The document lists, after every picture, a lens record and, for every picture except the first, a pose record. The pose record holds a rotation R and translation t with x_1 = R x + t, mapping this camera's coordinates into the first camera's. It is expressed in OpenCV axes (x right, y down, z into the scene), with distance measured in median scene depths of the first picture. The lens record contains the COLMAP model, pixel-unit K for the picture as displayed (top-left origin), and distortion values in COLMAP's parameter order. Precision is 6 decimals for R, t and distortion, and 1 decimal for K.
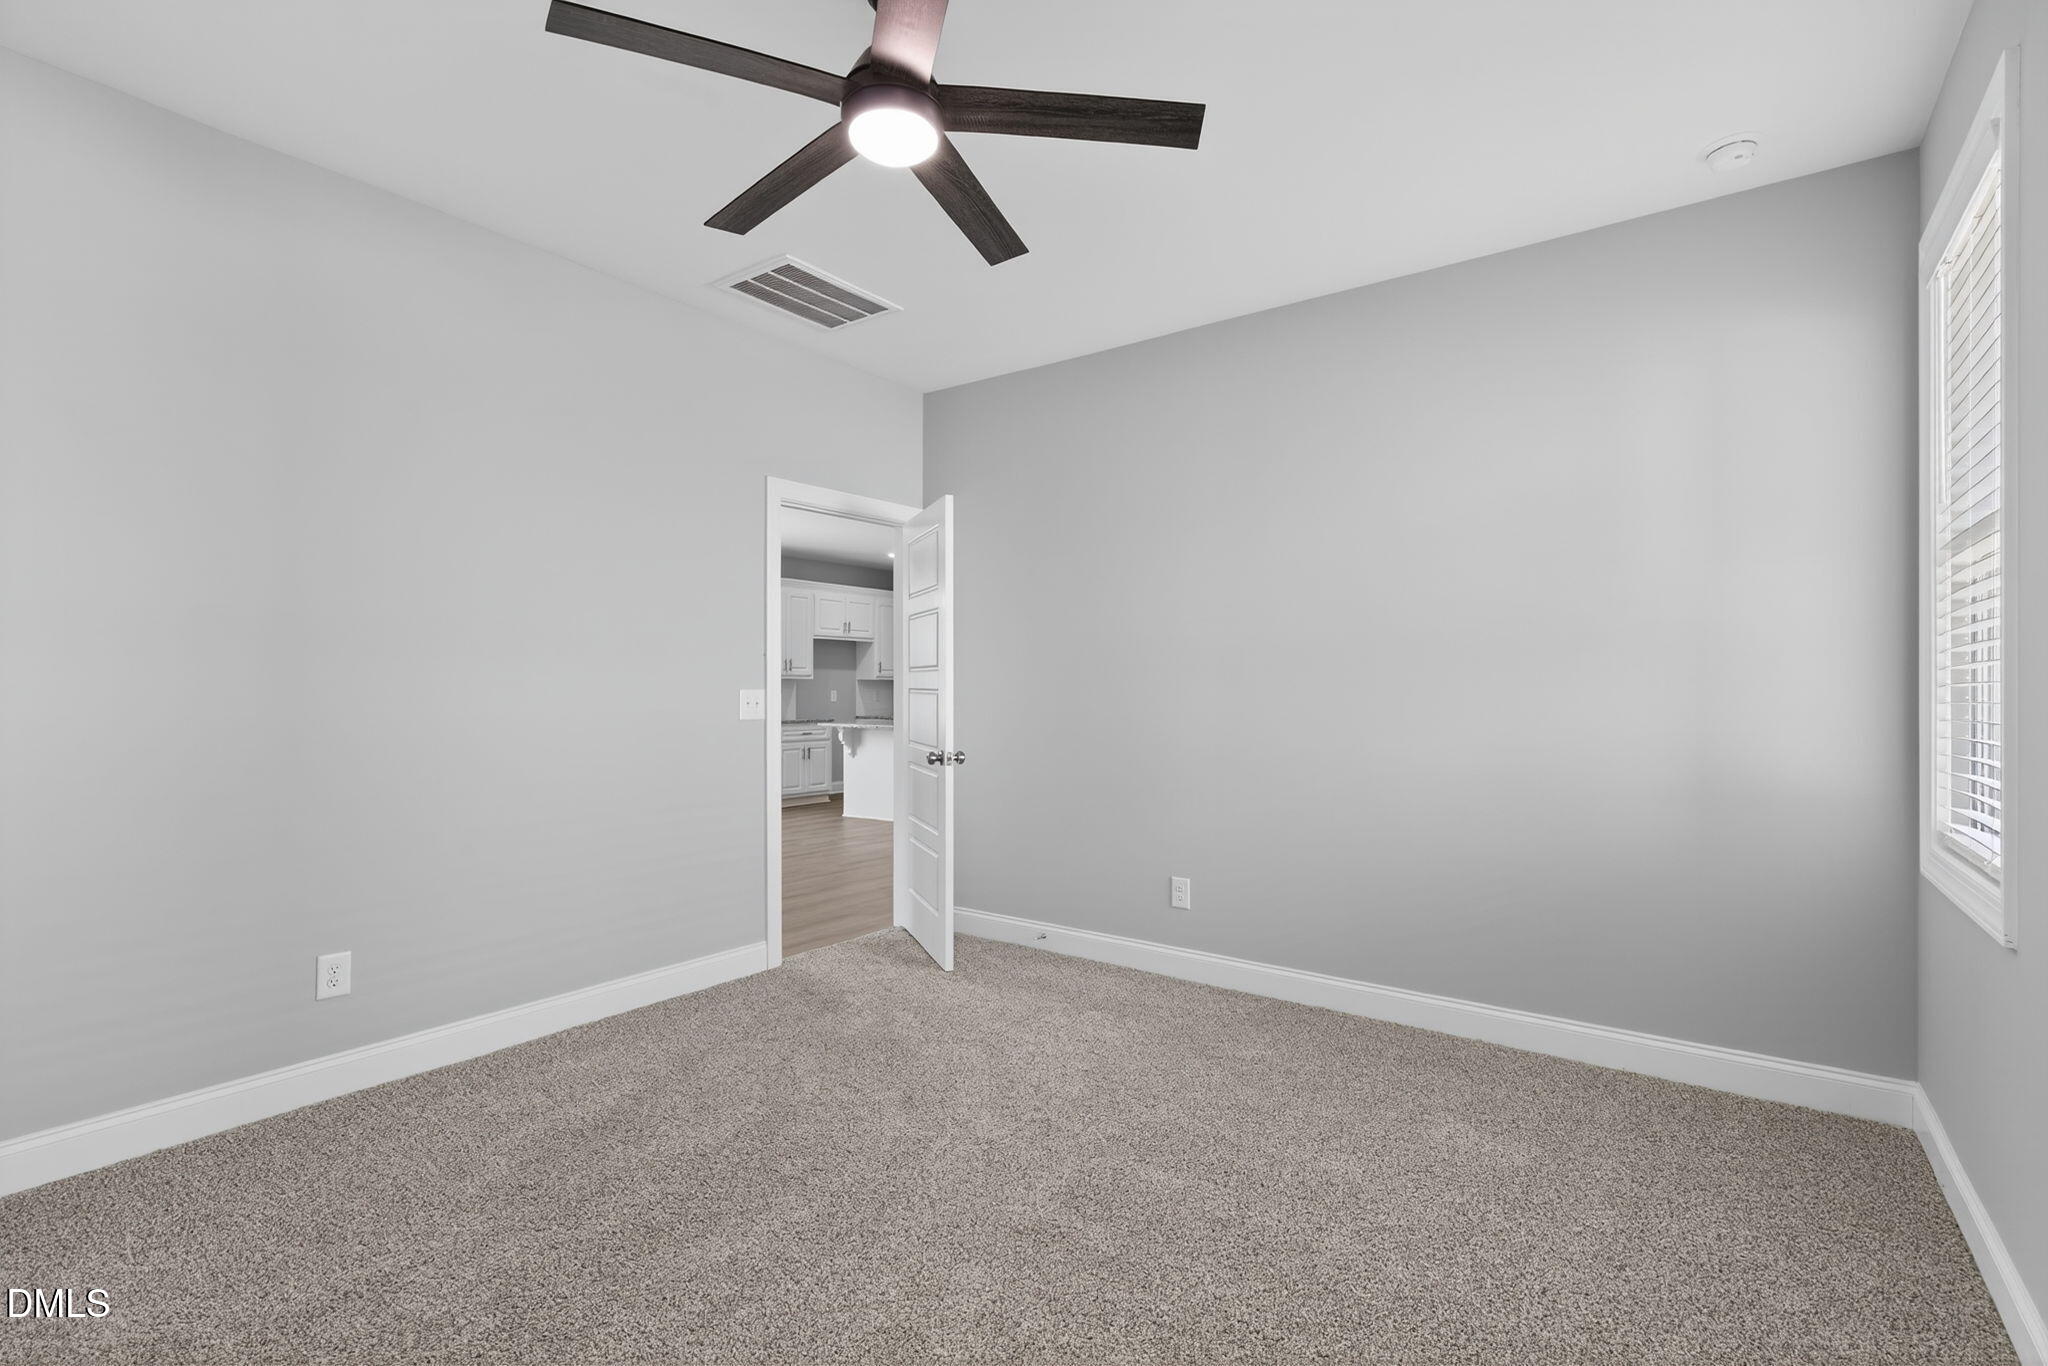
lens RADIAL K [[934.5, 0, 1011.8], [0, 934.5, 682.5], [0, 0, 1]] dist [0.000698, -0.000286]
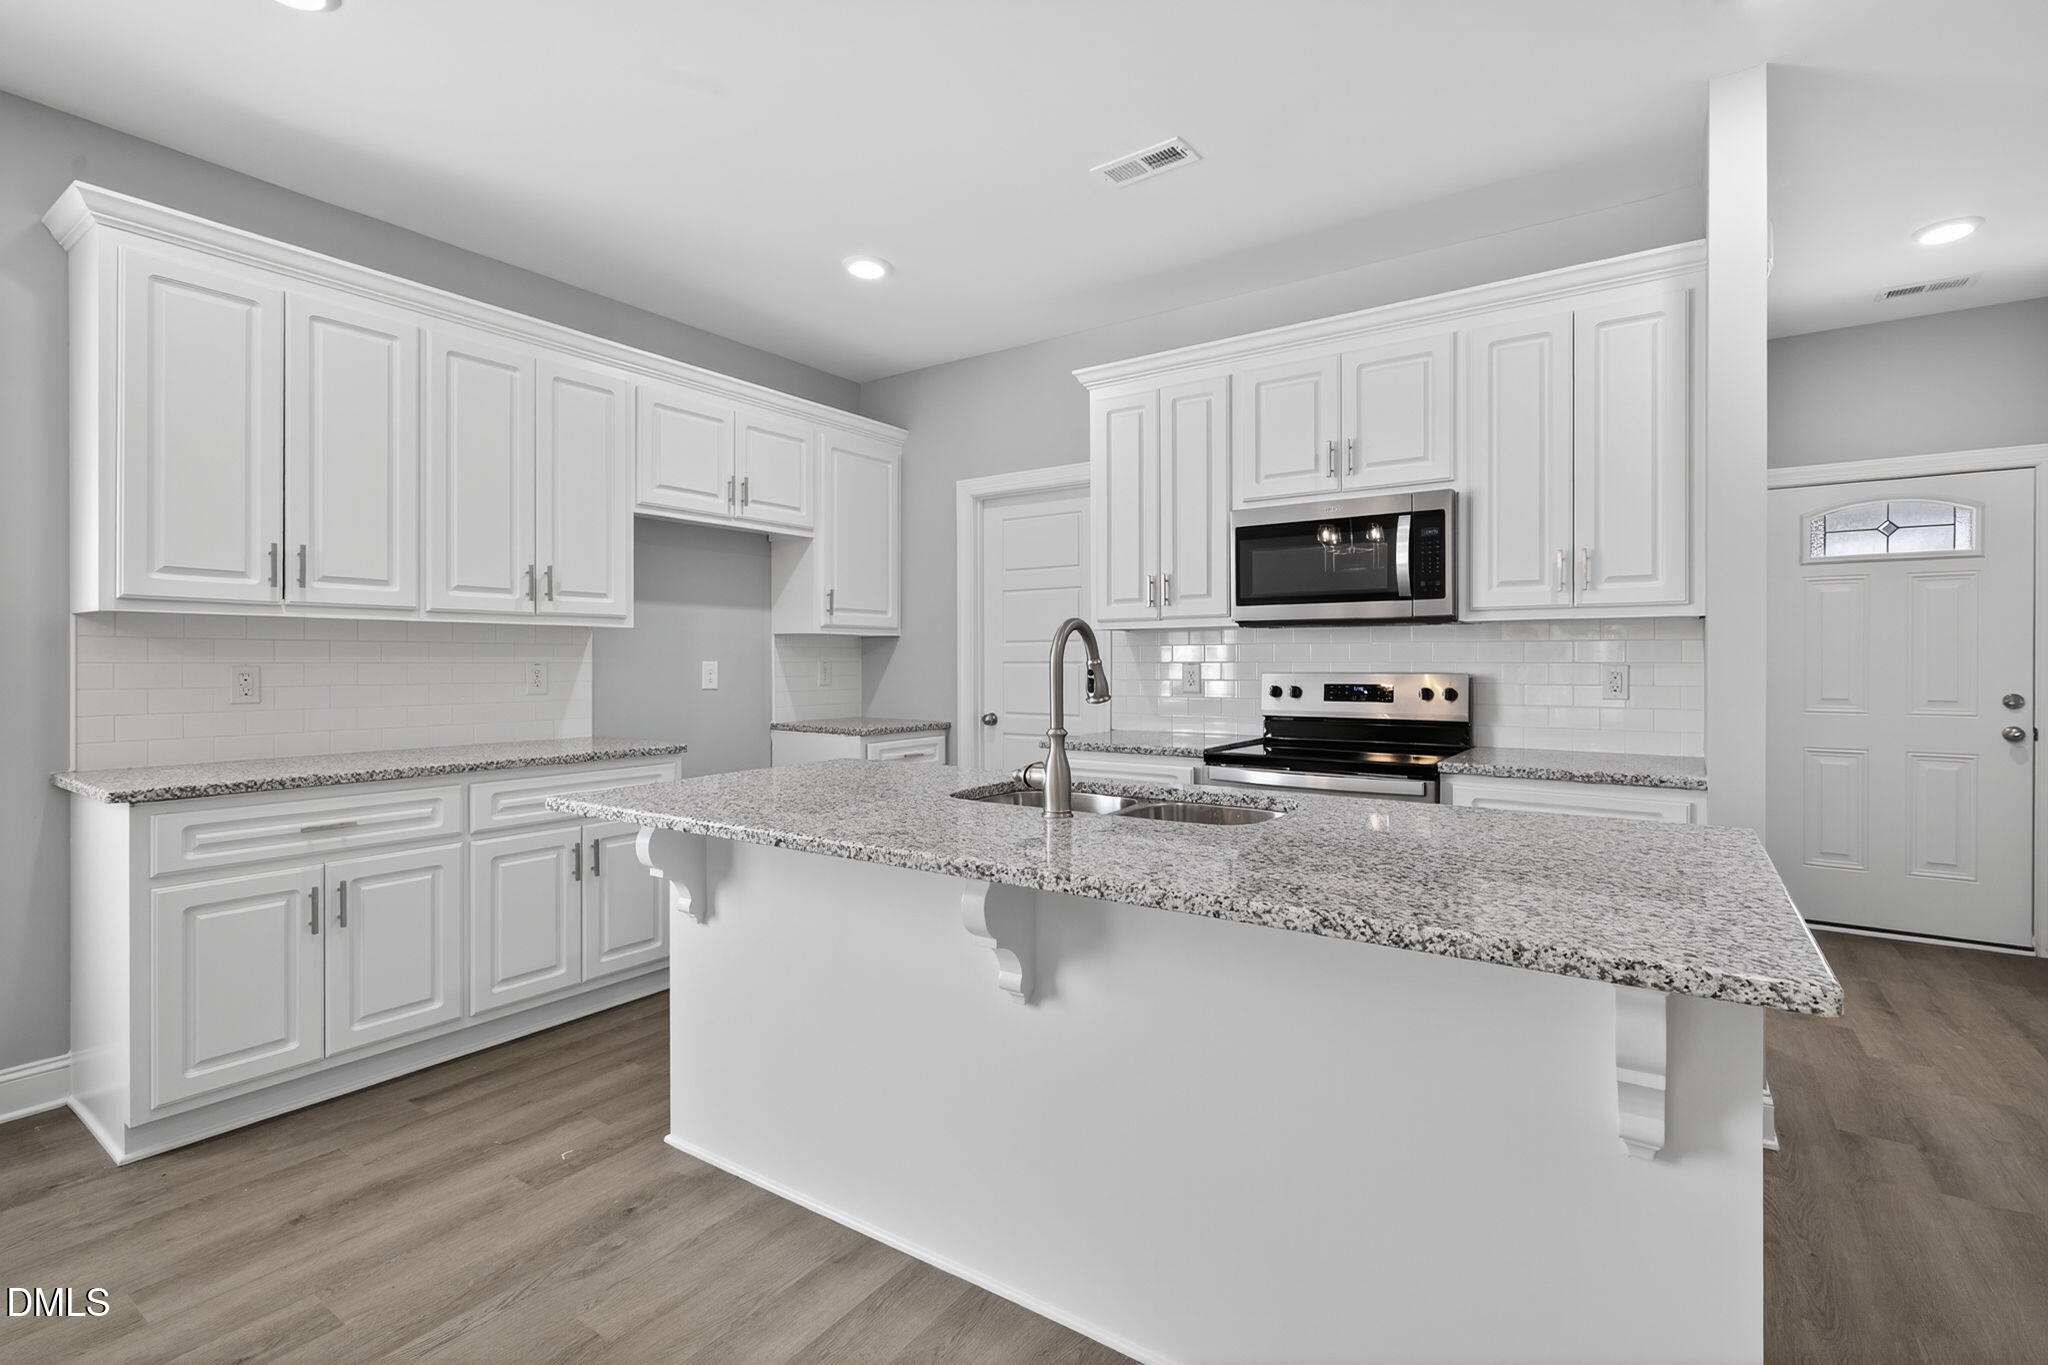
lens RADIAL K [[934.5, 0, 1027.8], [0, 934.5, 663.7], [0, 0, 1]] dist [0.000698, -0.000286]
pose [[0.999044, -0.004204, 0.043514, -0.079415], [0.003487, 0.999857, 0.016535, 0.004213], [-0.043577, -0.016368, 0.998916, 0.642899]]
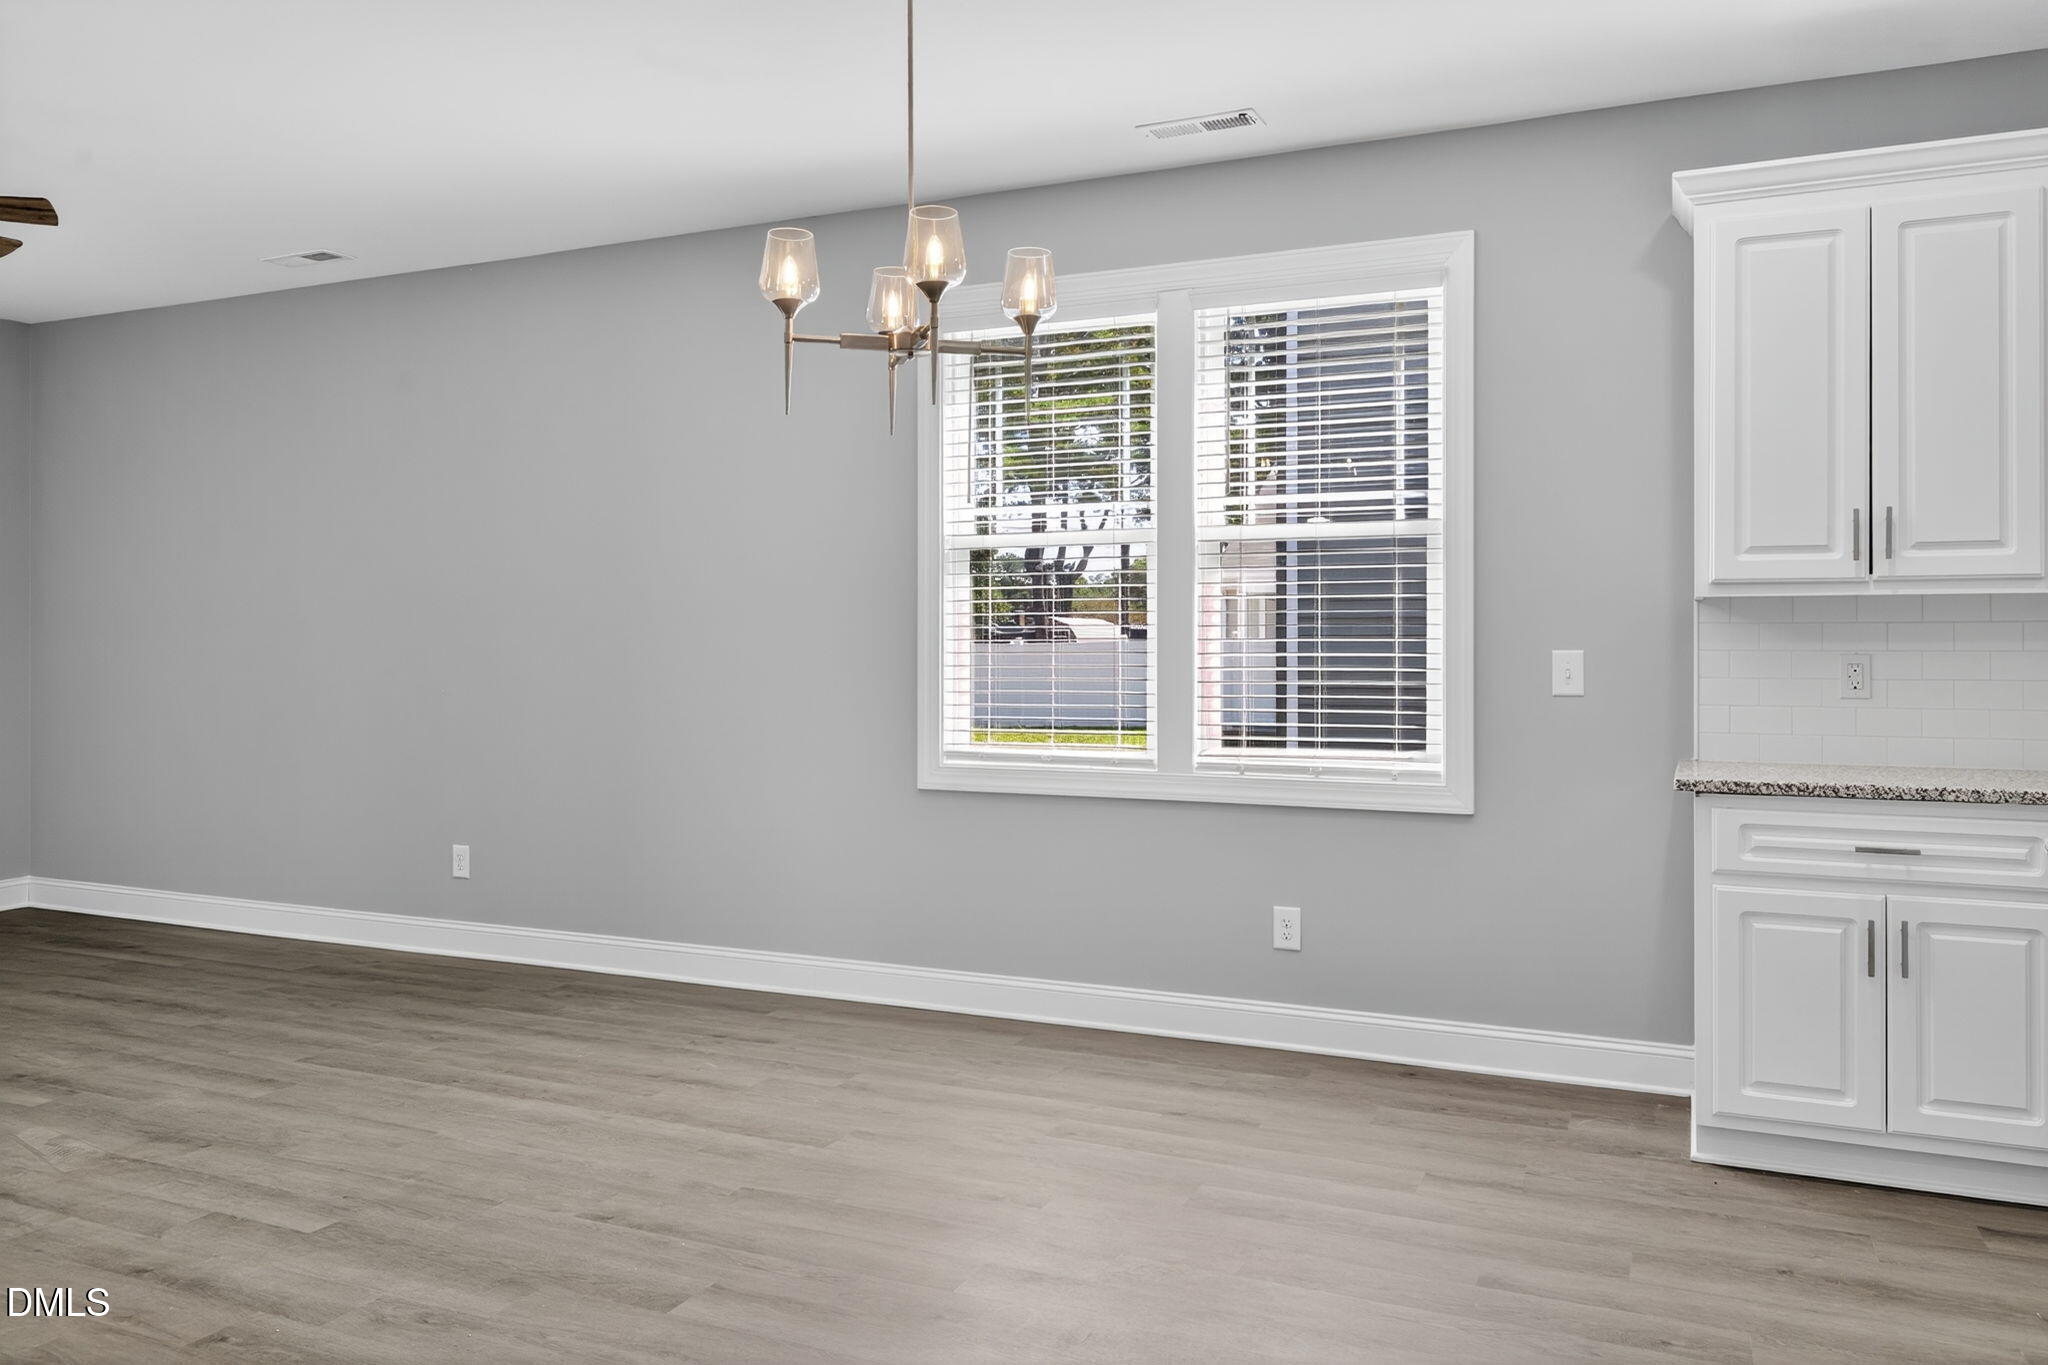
lens RADIAL K [[1473.3, 0, 1019.2], [0, 1473.3, 639.5], [0, 0, 1]] dist [0.007996, -0.011151]
pose [[0.225077, -0.011577, -0.974272, 0.015026], [0.013291, 0.999873, -0.008810, 0.005438], [0.974250, -0.010966, 0.225202, 0.642454]]
